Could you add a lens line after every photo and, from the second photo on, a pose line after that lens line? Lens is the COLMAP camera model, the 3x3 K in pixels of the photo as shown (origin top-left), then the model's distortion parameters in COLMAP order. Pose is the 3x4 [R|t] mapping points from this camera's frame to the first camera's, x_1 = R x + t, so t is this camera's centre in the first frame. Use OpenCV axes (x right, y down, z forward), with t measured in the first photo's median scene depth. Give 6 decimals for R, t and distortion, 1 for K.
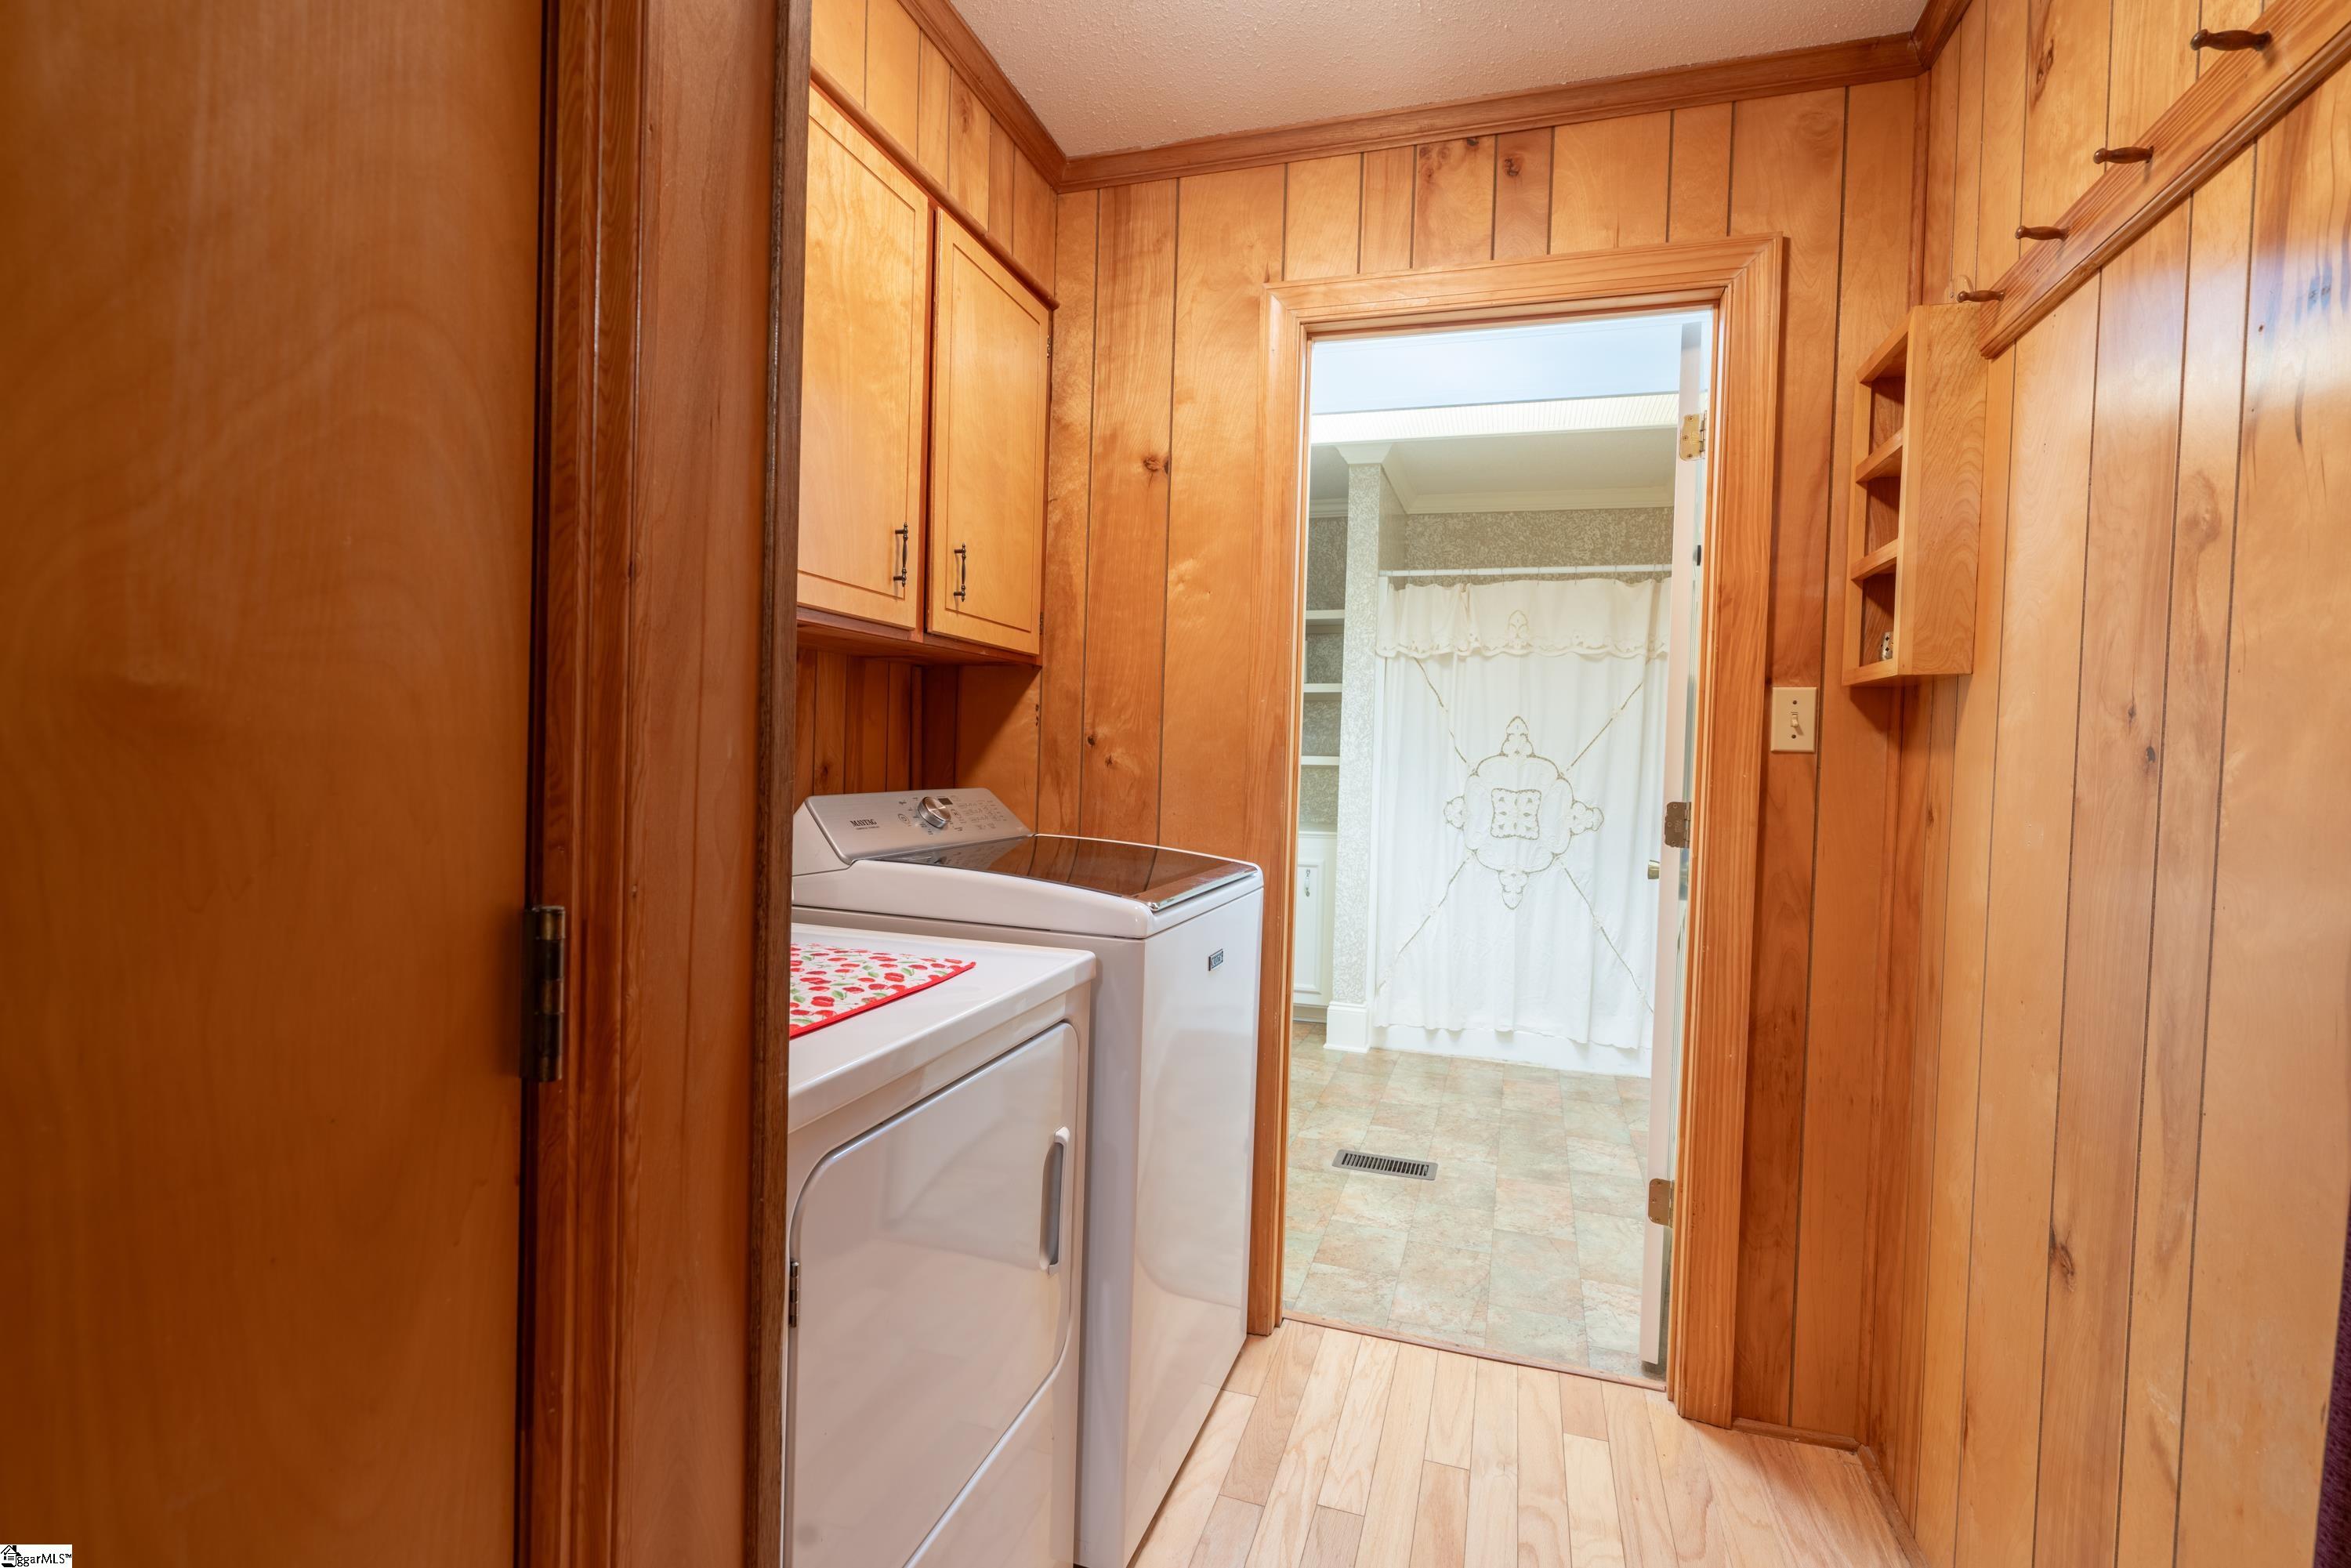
lens RADIAL K [[1096.4, 0, 1161.2], [0, 1096.4, 779.6], [0, 0, 1]] dist [-0.020679, 0.004239]
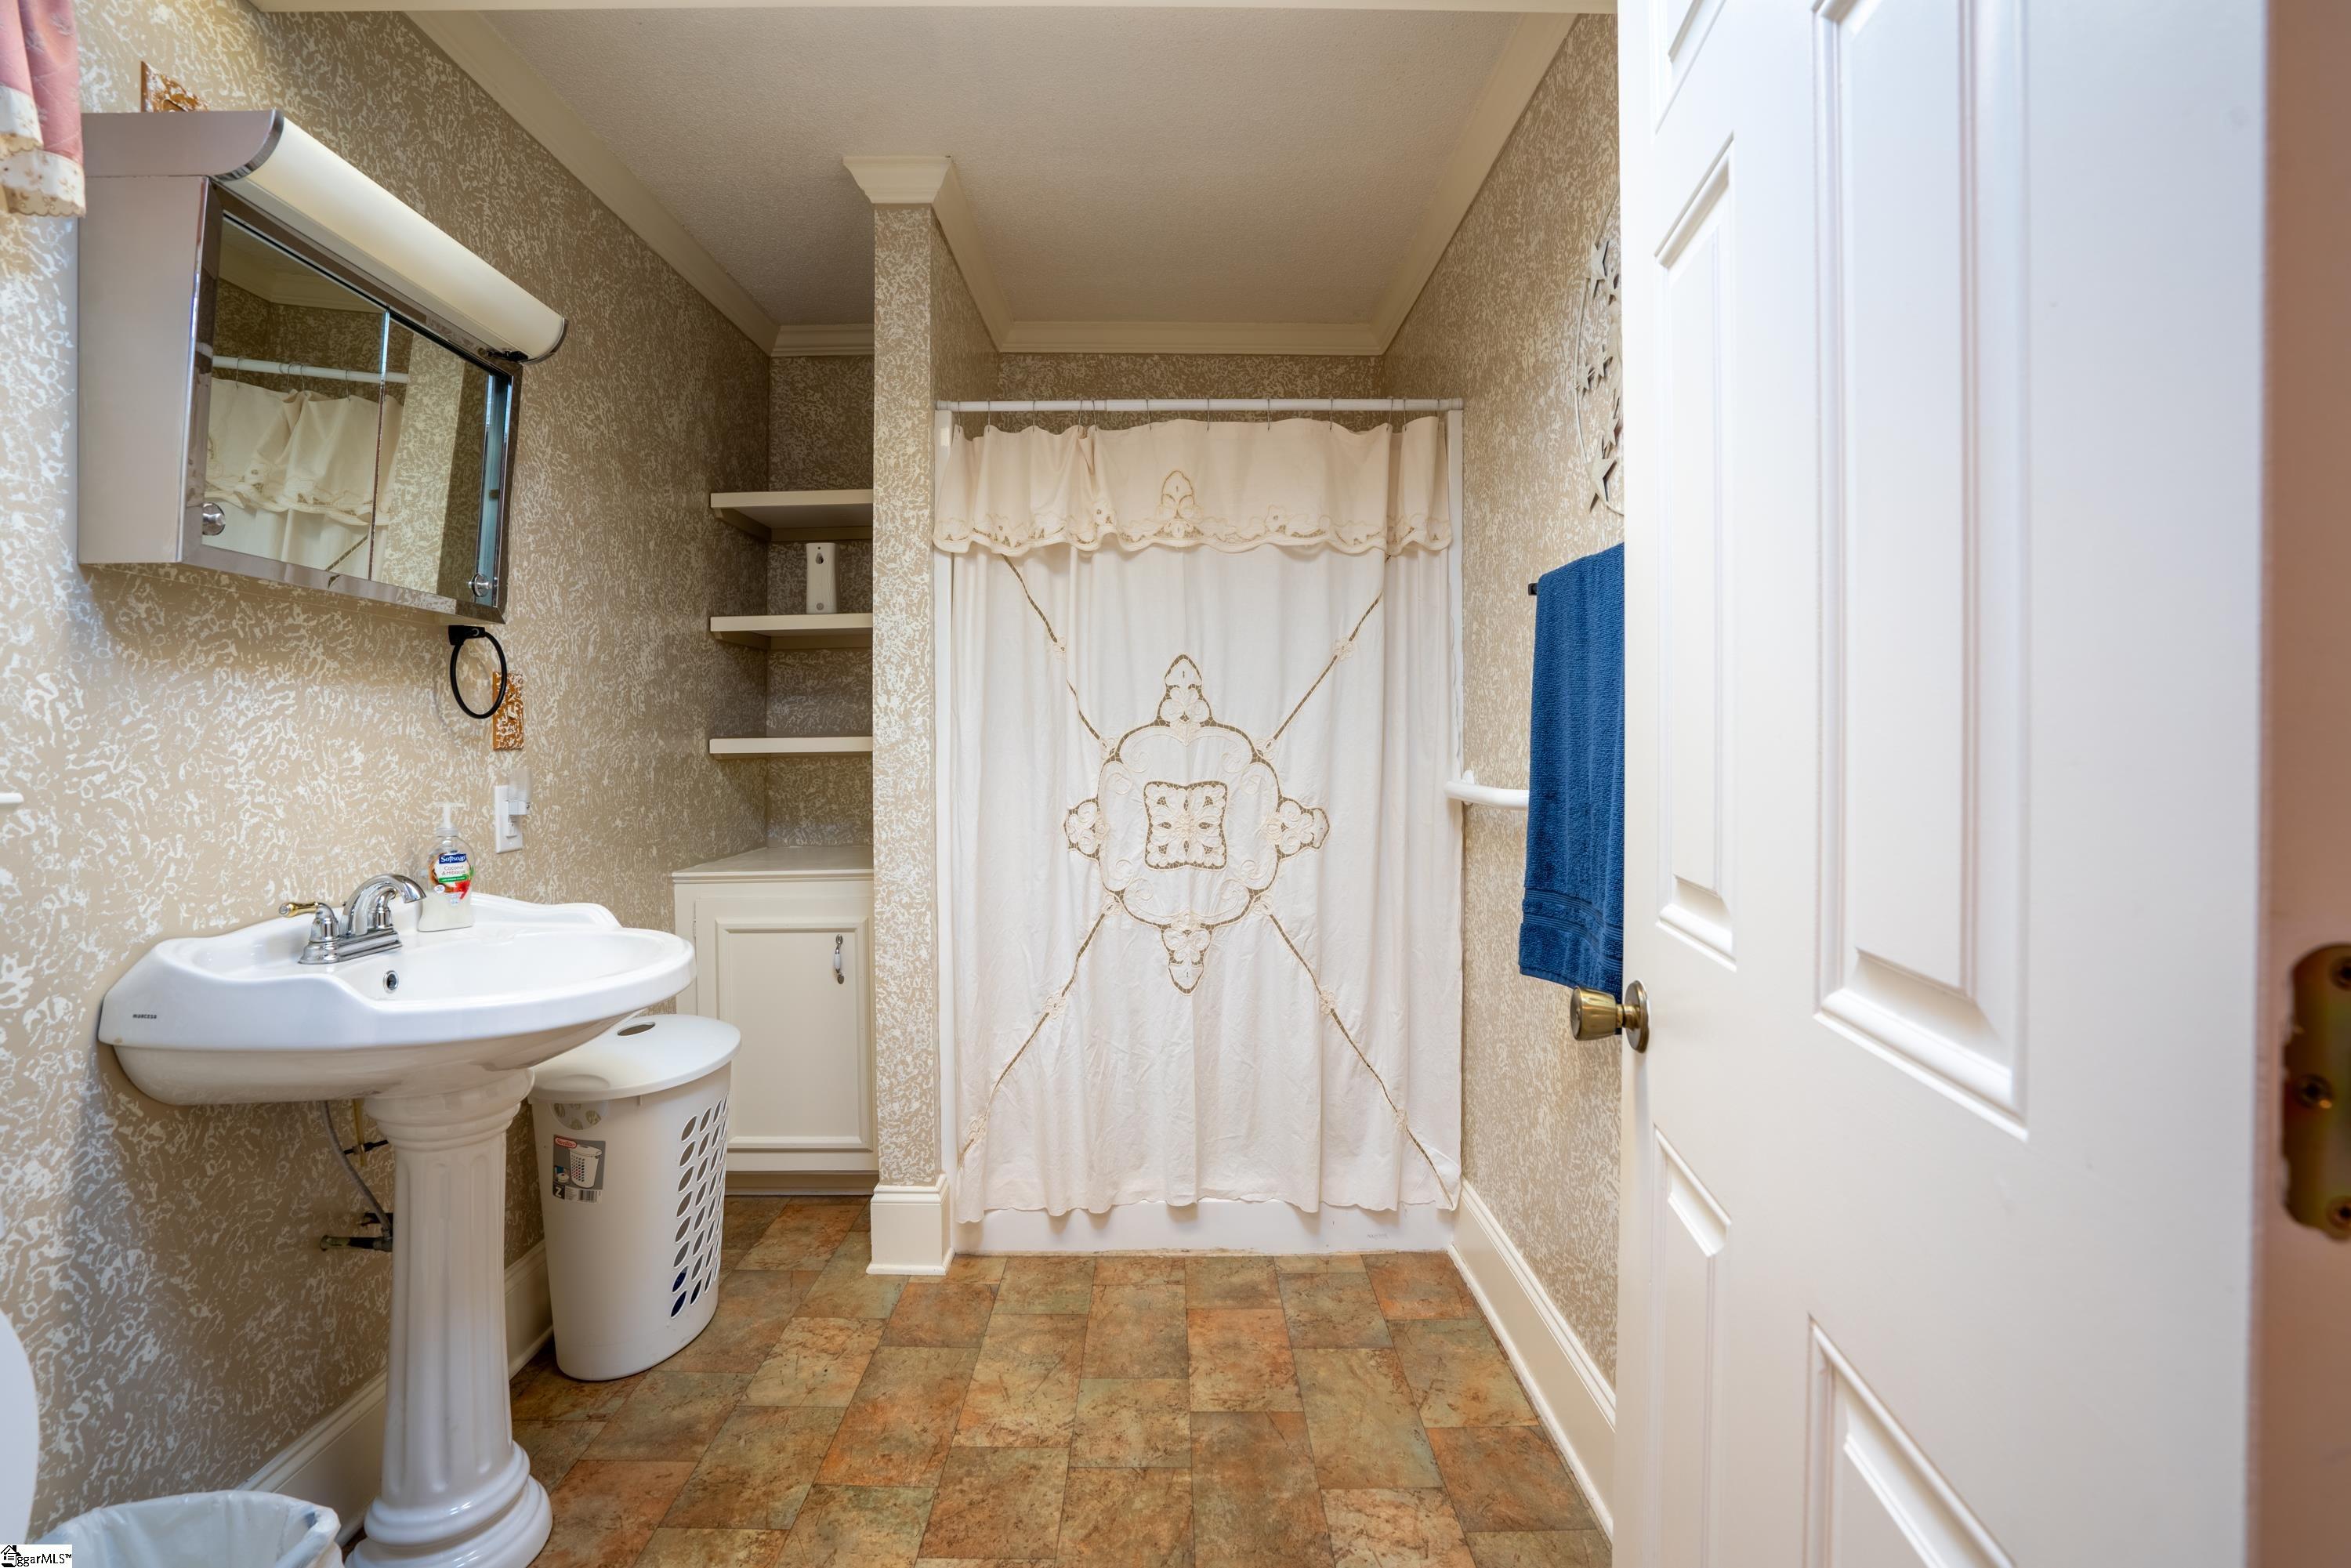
lens RADIAL K [[1096.4, 0, 1188.0], [0, 1096.4, 738.2], [0, 0, 1]] dist [-0.020679, 0.004239]
pose [[0.942460, -0.033821, 0.332603, 0.138717], [0.039203, 0.999186, -0.009483, -0.009161], [-0.332012, 0.021977, 0.943019, 0.468352]]
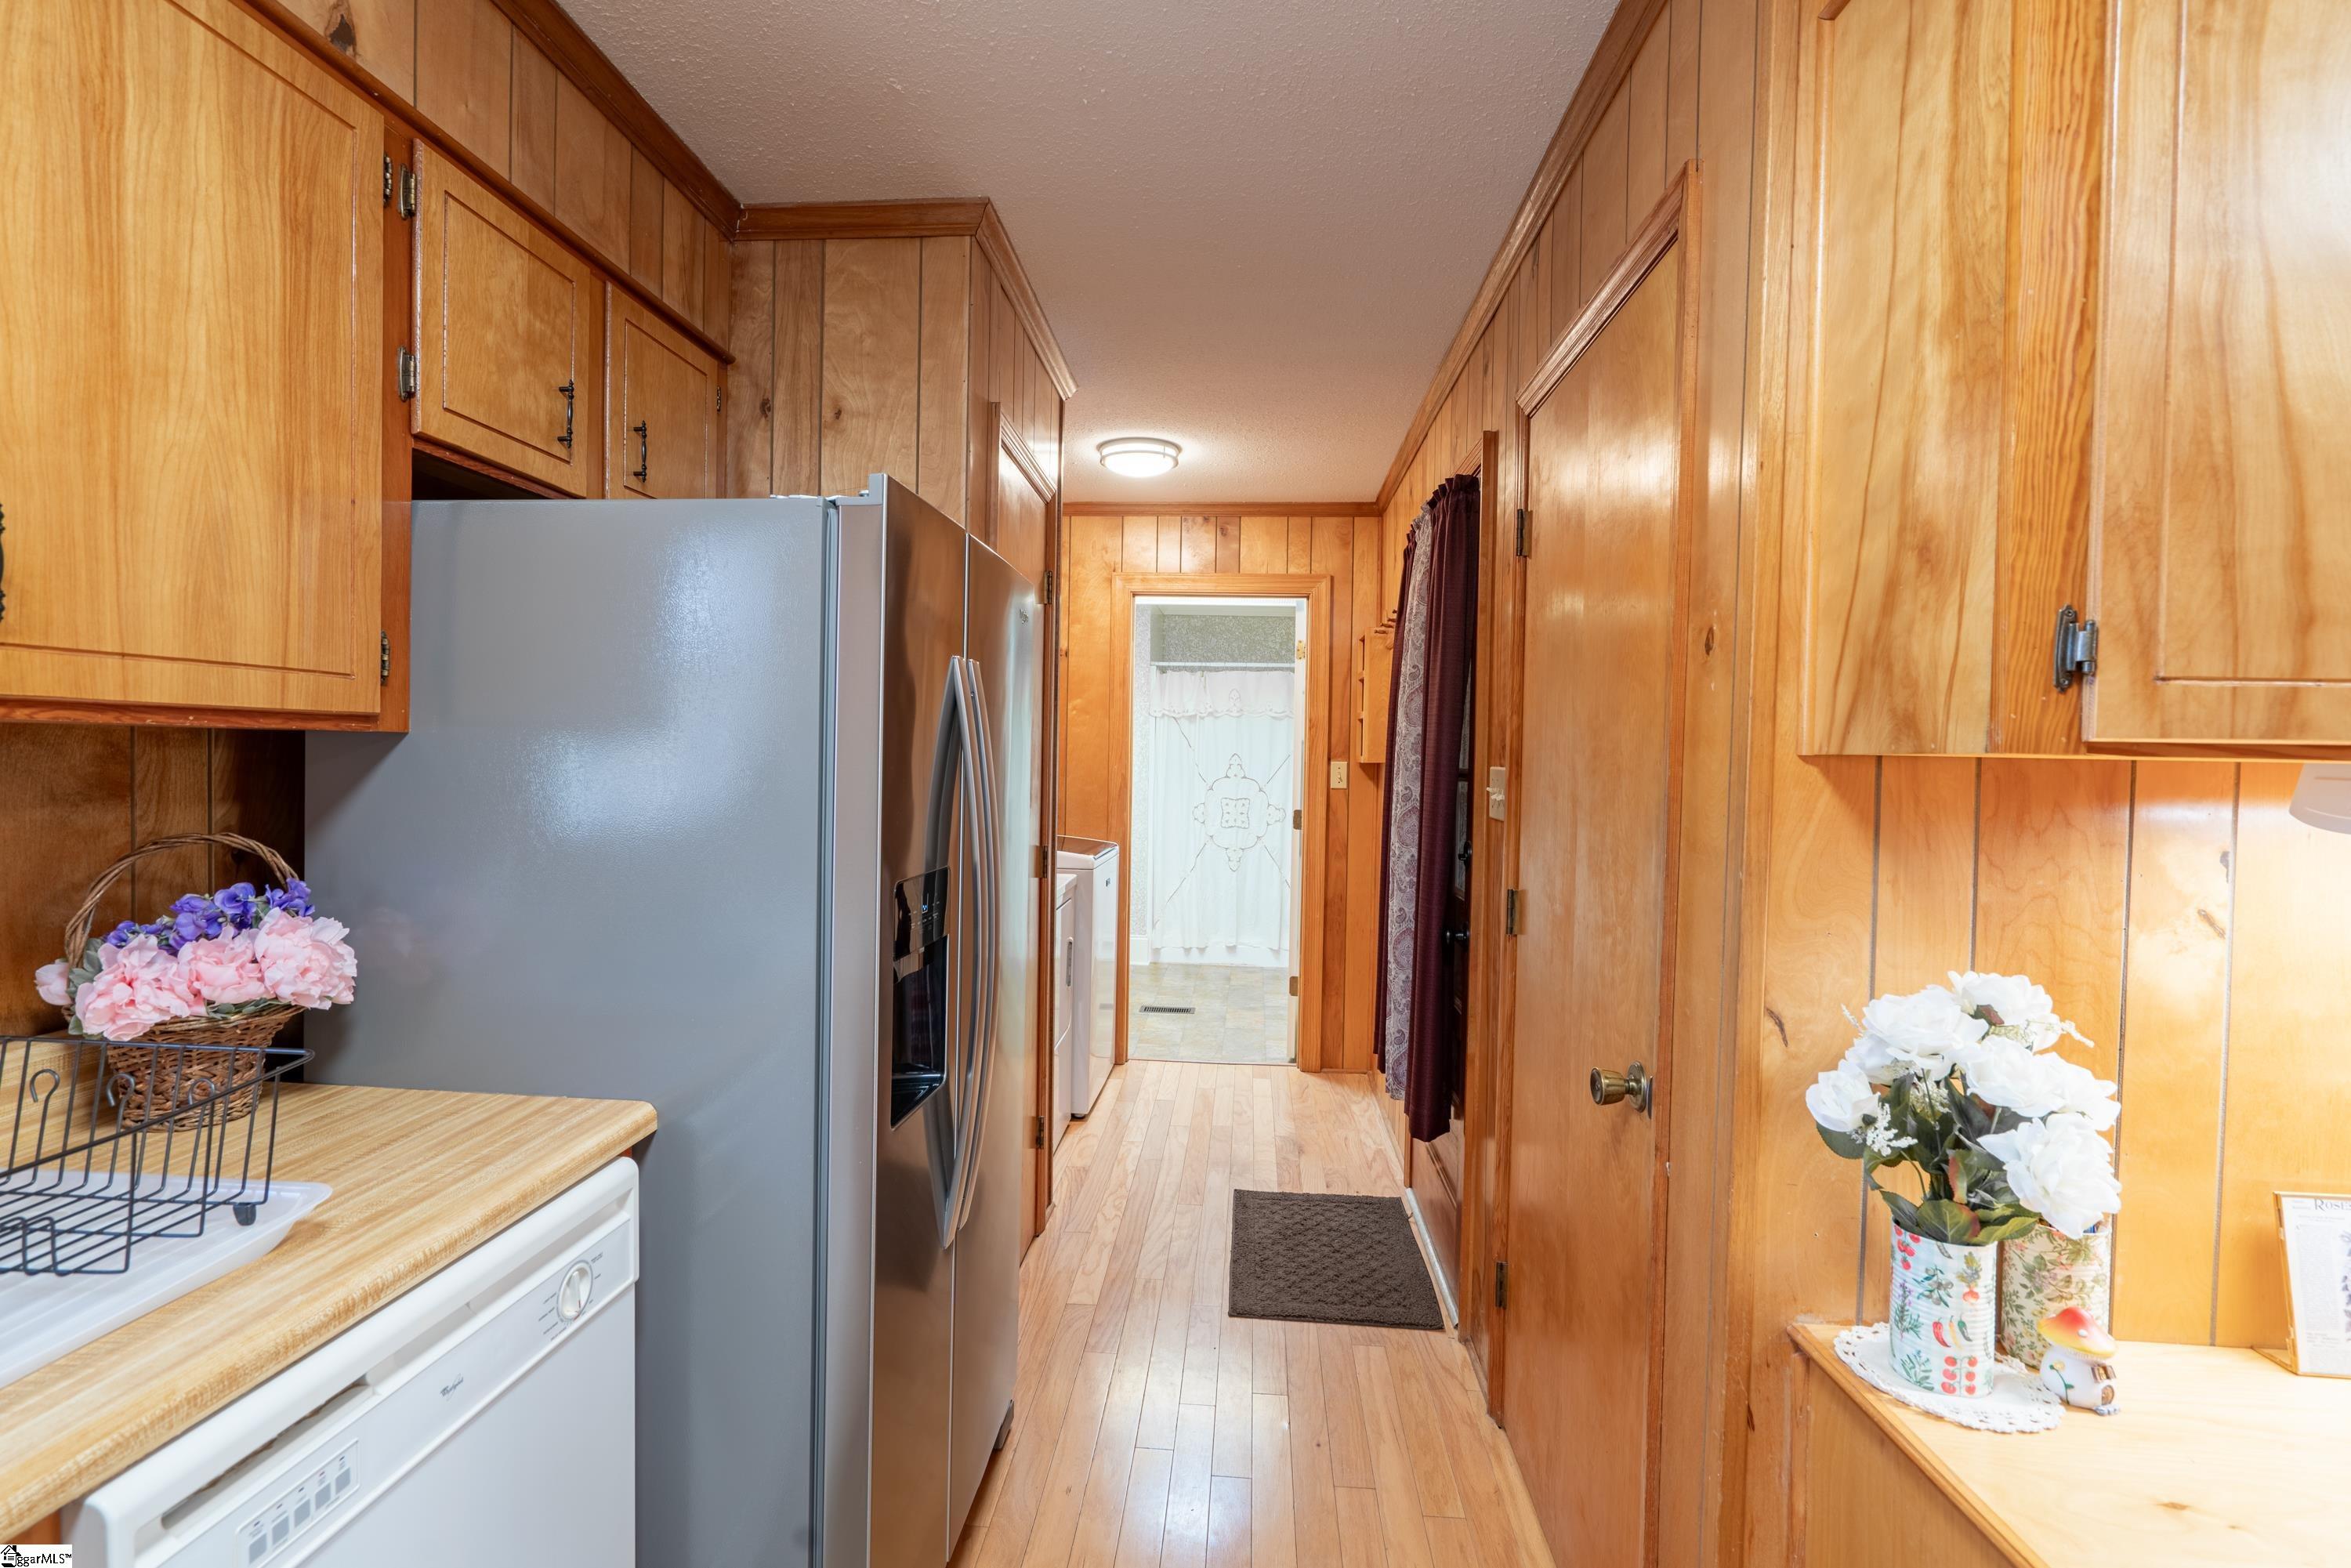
lens RADIAL K [[1096.4, 0, 1175.6], [0, 1096.4, 782.7], [0, 0, 1]] dist [-0.020679, 0.004239]
pose [[0.969260, -0.018738, 0.245324, -0.169950], [0.017167, 0.999816, 0.008542, -0.030508], [-0.245439, -0.004068, 0.969403, -0.588482]]
